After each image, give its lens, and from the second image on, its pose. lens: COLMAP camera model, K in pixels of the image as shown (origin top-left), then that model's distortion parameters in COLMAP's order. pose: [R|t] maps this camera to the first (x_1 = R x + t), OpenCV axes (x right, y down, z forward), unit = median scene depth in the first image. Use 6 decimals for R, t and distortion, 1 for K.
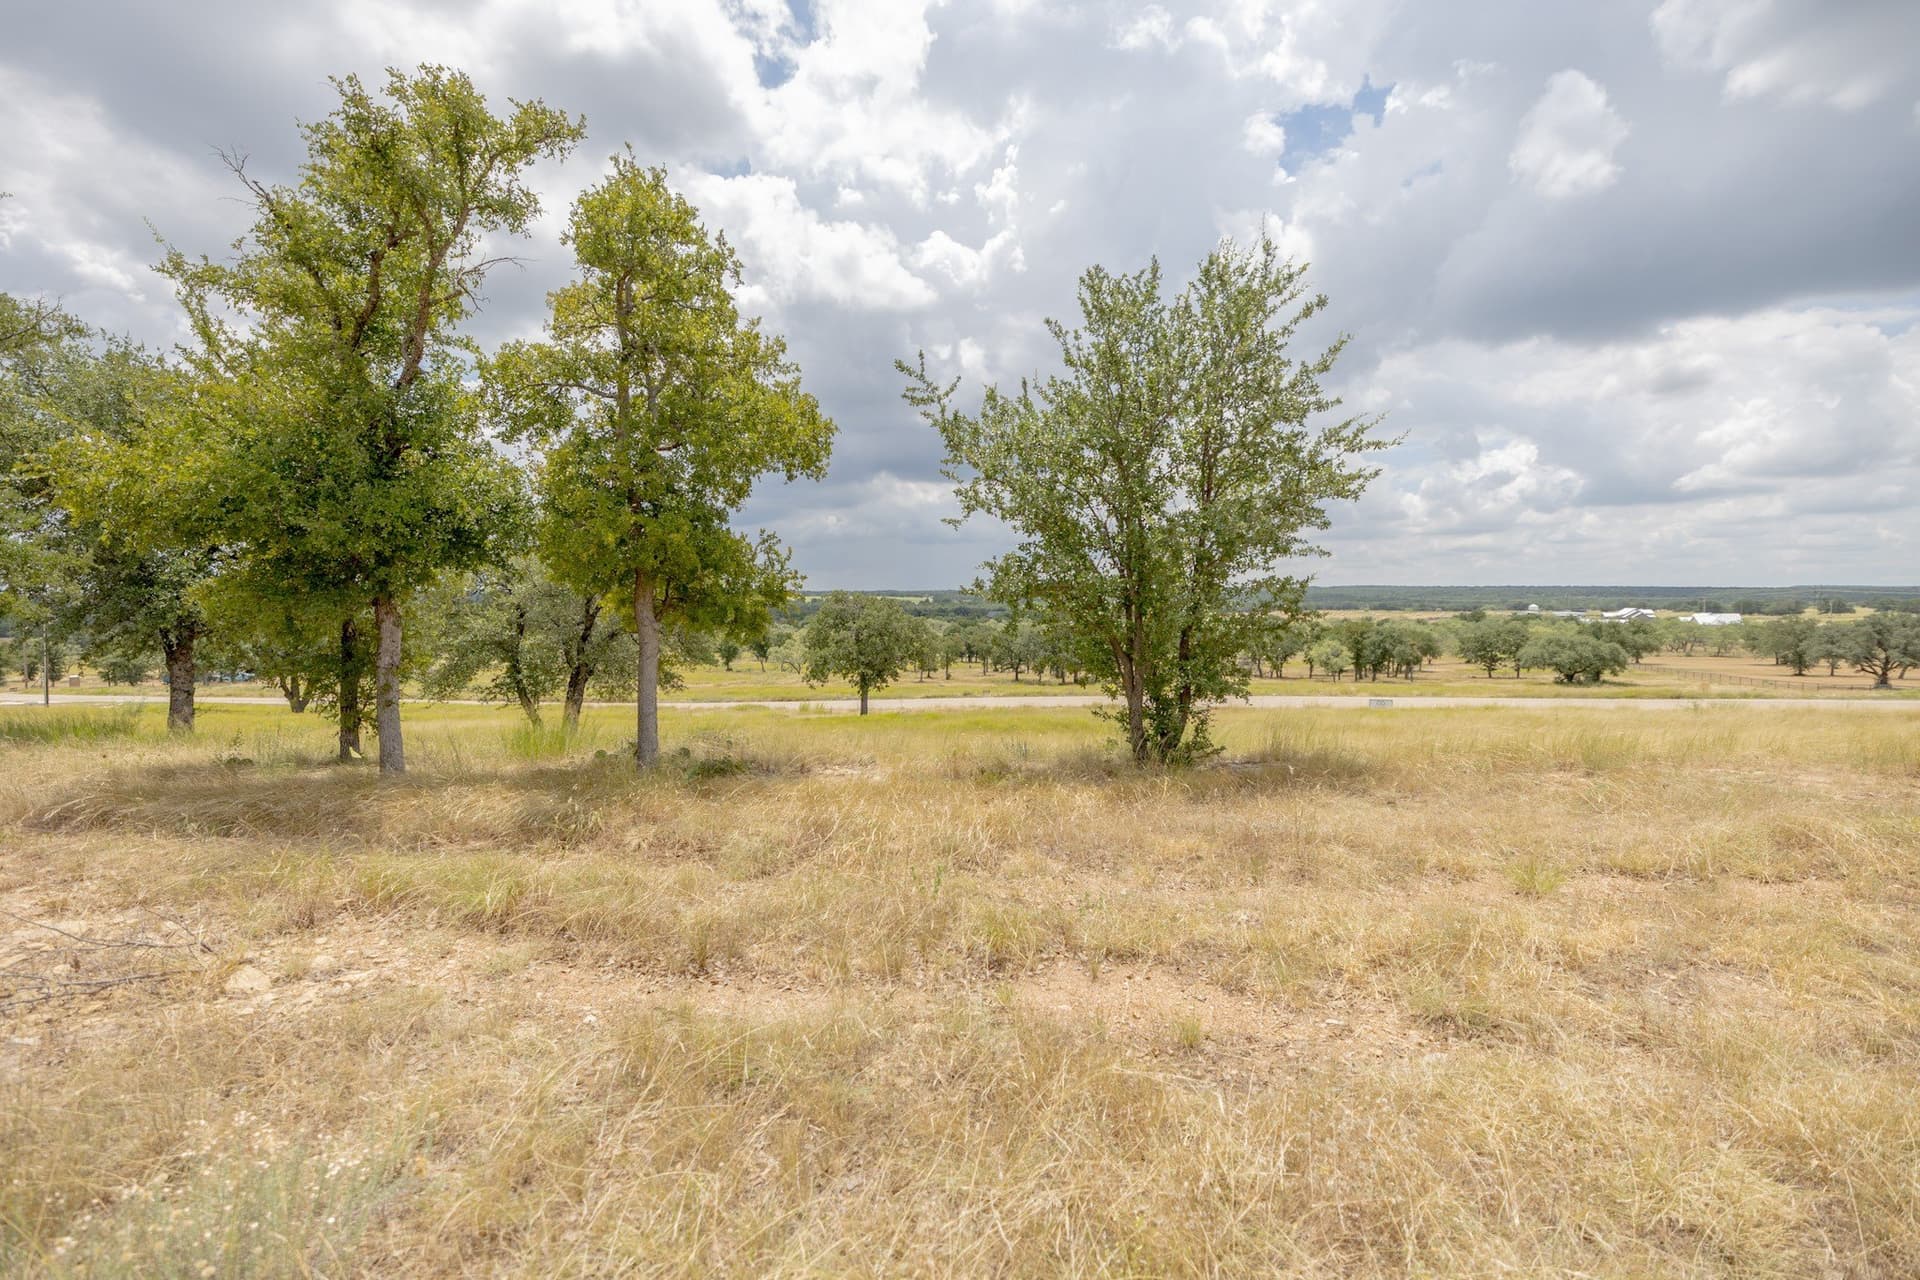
lens RADIAL K [[820.4, 0, 960.0], [0, 820.4, 640.0], [0, 0, 1]] dist [0.001565, -0.000150]
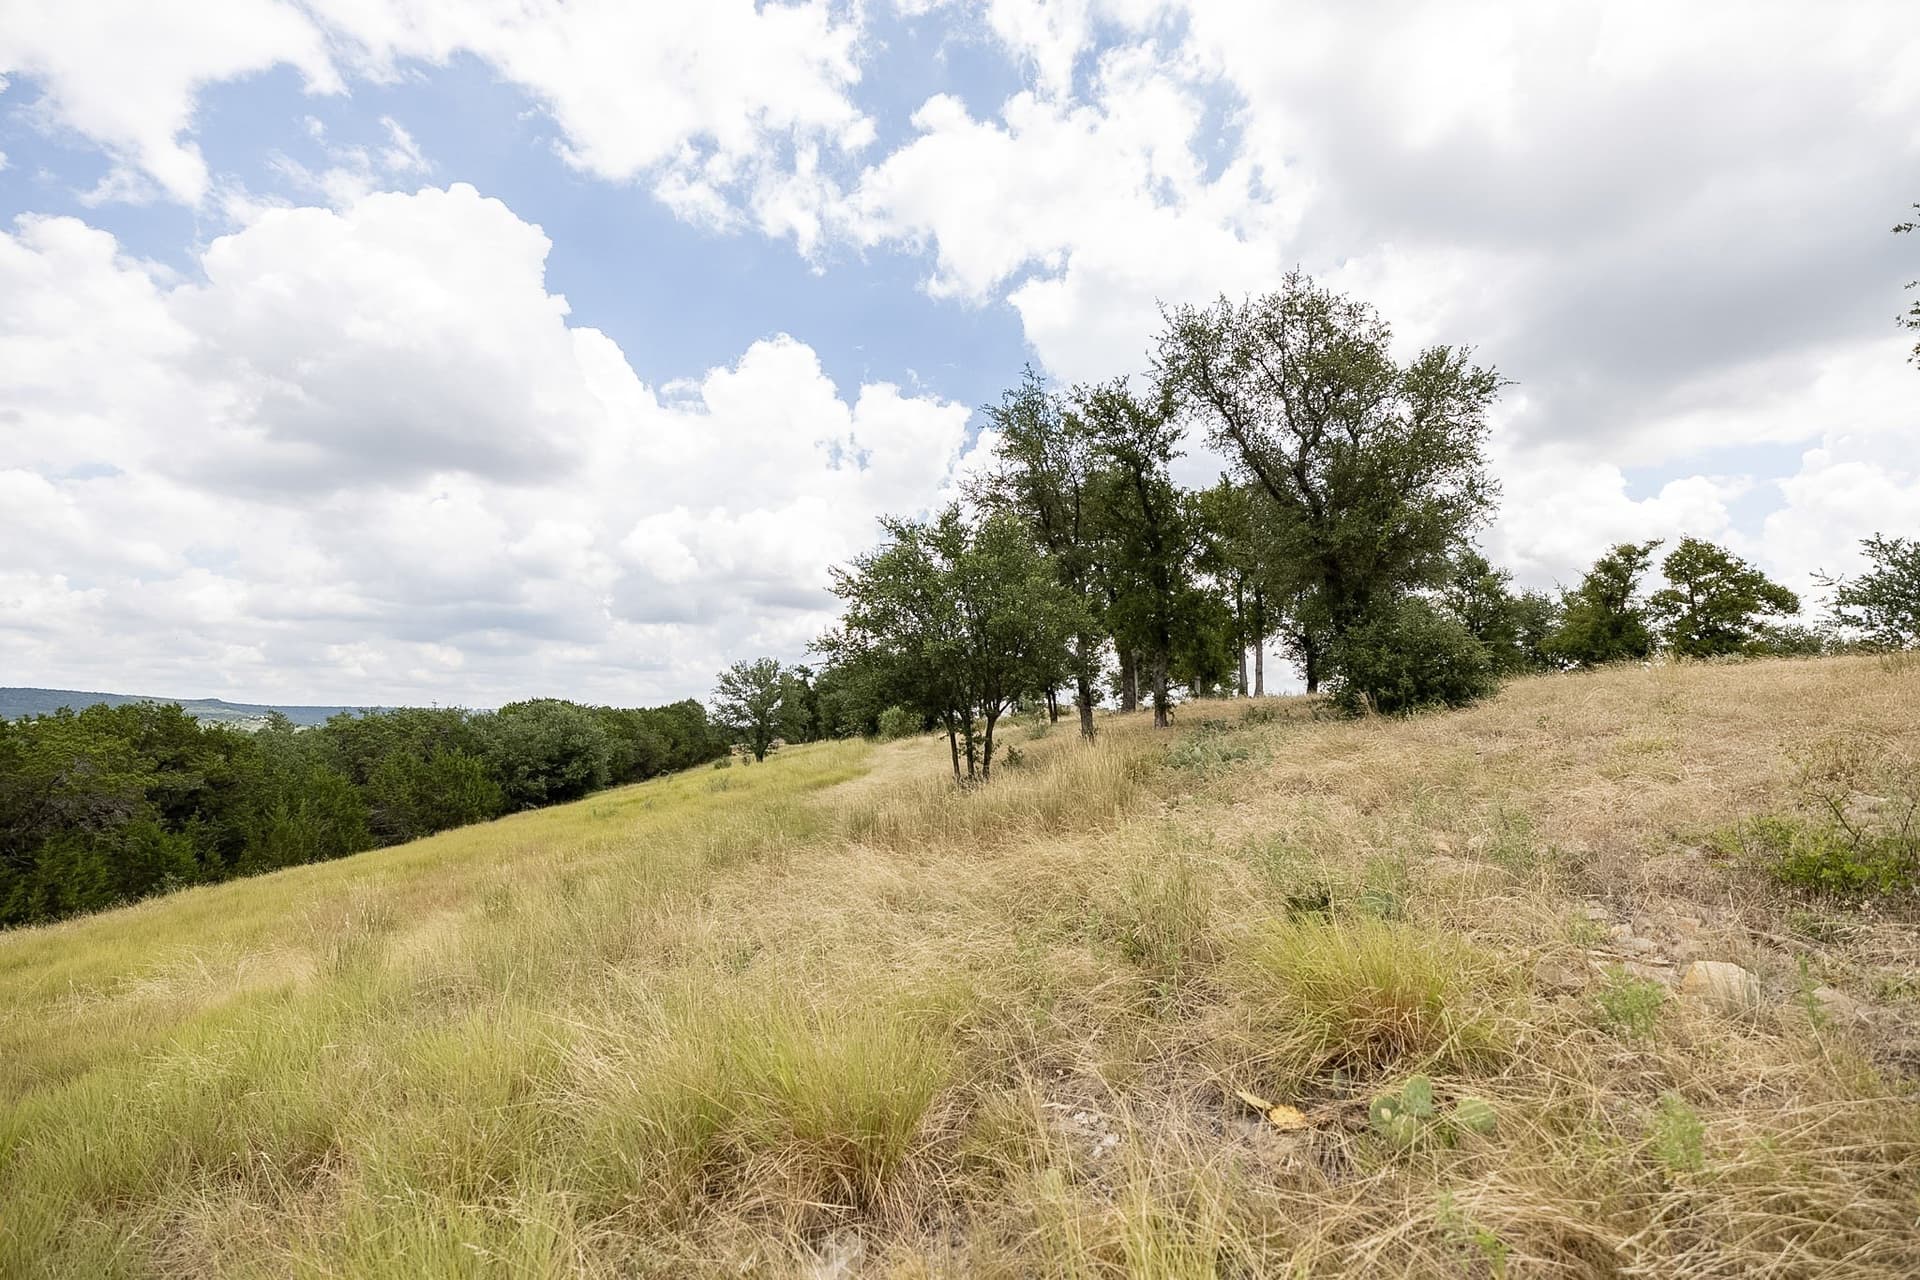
lens RADIAL K [[820.4, 0, 960.0], [0, 820.4, 640.0], [0, 0, 1]] dist [0.001565, -0.000150]
pose [[0.228905, -0.107252, -0.967522, 2.369359], [-0.049864, 0.991315, -0.121687, 0.451915], [0.972171, 0.076099, 0.221569, -2.911620]]
